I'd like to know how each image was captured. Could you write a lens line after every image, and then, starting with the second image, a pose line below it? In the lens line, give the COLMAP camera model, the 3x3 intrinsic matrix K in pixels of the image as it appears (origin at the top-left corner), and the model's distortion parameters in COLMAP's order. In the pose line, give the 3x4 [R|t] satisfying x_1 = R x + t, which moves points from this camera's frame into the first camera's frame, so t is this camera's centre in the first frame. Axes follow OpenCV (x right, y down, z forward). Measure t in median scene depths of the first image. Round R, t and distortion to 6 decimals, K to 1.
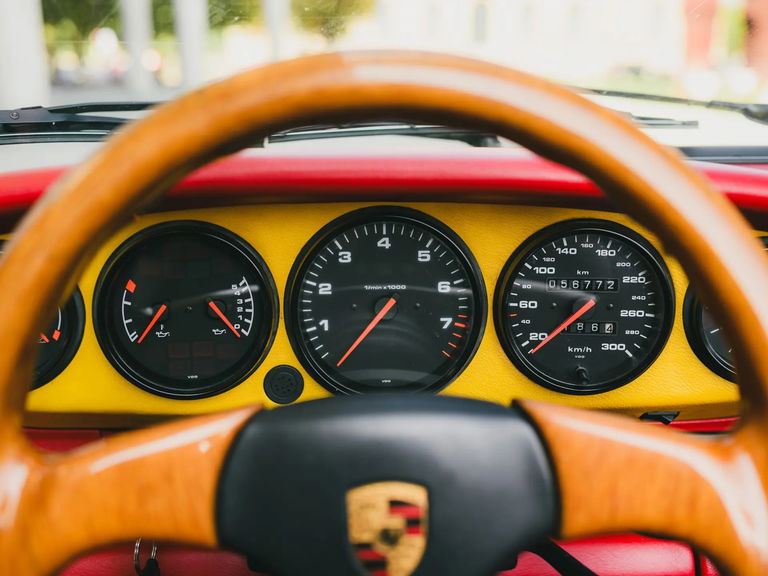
lens RADIAL K [[828.0, 0, 384.0], [0, 828.0, 288.0], [0, 0, 1]] dist [-0.008237, -0.002403]
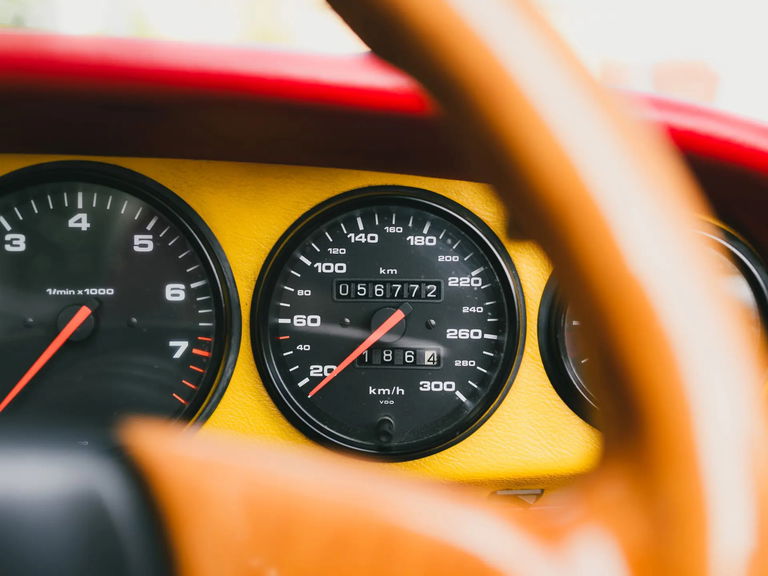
lens RADIAL K [[828.0, 0, 384.0], [0, 828.0, 288.0], [0, 0, 1]] dist [-0.008237, -0.002403]
pose [[0.995988, 0.010456, 0.088869, 0.178351], [0.001345, 0.991288, -0.131706, 0.080918], [-0.089472, 0.131297, 0.987297, 0.353701]]
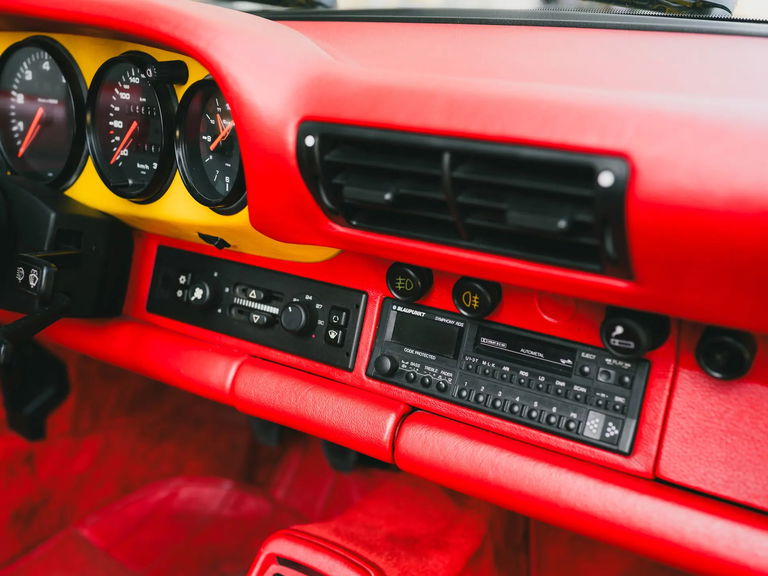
lens RADIAL K [[828.0, 0, 384.0], [0, 828.0, 288.0], [0, 0, 1]] dist [-0.008237, -0.002403]
pose [[0.816121, 0.196925, -0.543292, 1.217080], [-0.155776, 0.980313, 0.121327, 0.048319], [0.556489, -0.014385, 0.830730, 0.204062]]
